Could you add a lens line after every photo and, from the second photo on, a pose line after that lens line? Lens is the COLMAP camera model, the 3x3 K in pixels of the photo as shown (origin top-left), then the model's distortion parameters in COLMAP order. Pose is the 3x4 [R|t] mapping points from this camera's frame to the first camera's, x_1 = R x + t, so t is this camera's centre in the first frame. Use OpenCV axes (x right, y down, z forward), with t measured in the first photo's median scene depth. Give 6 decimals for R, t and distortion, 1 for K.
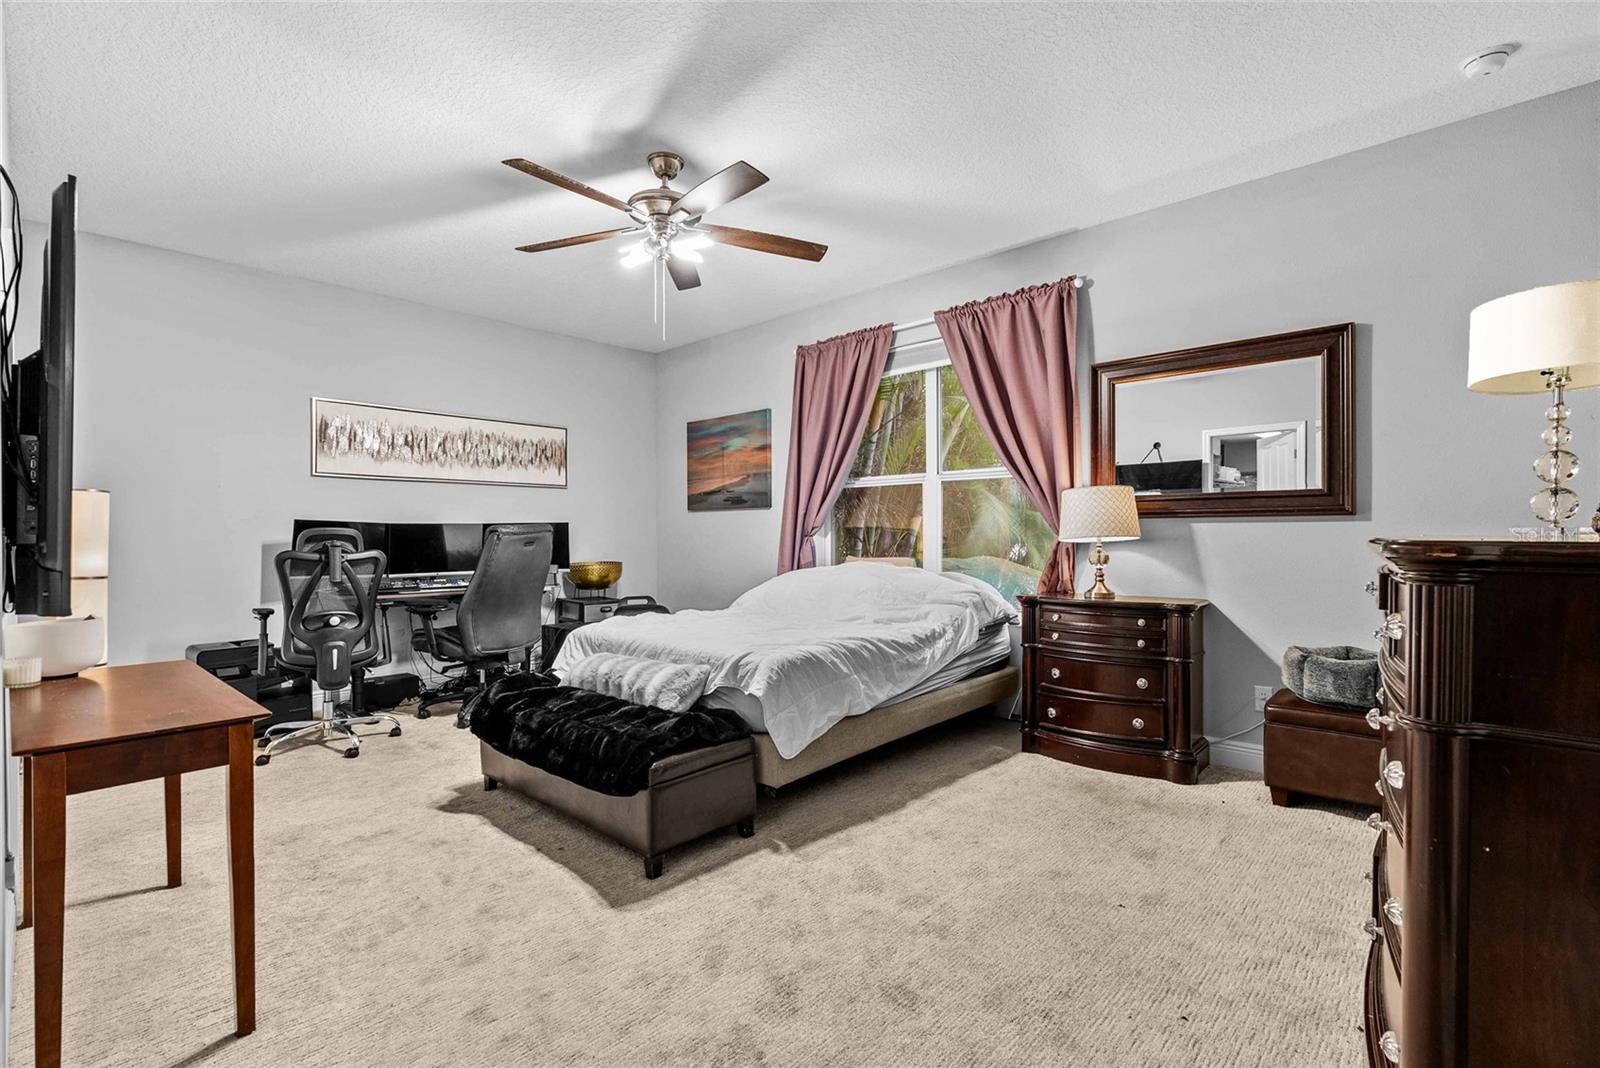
lens RADIAL K [[728.7, 0, 730.1], [0, 728.7, 542.6], [0, 0, 1]] dist [-0.001653, 0.000878]
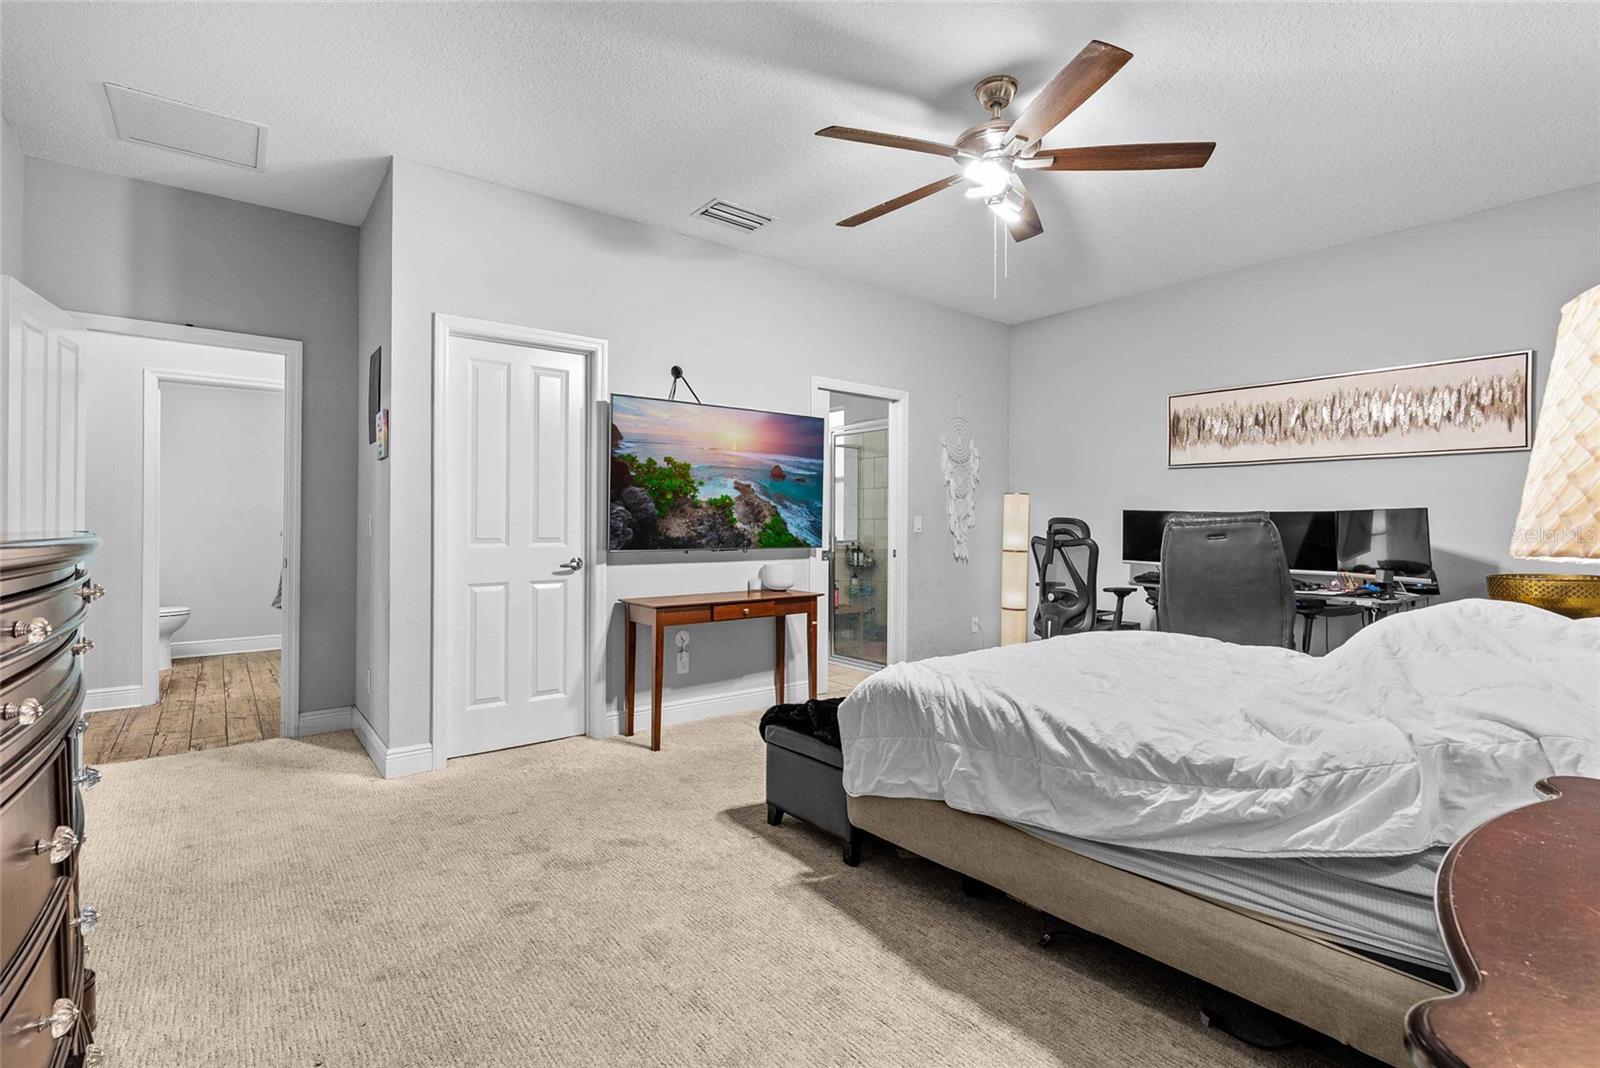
lens RADIAL K [[728.7, 0, 845.2], [0, 728.7, 517.1], [0, 0, 1]] dist [-0.001653, 0.000878]
pose [[-0.054975, -0.001655, -0.998486, 0.535682], [-0.018666, 0.999826, -0.000630, -0.011283], [0.998313, 0.018604, -0.054996, 0.607576]]
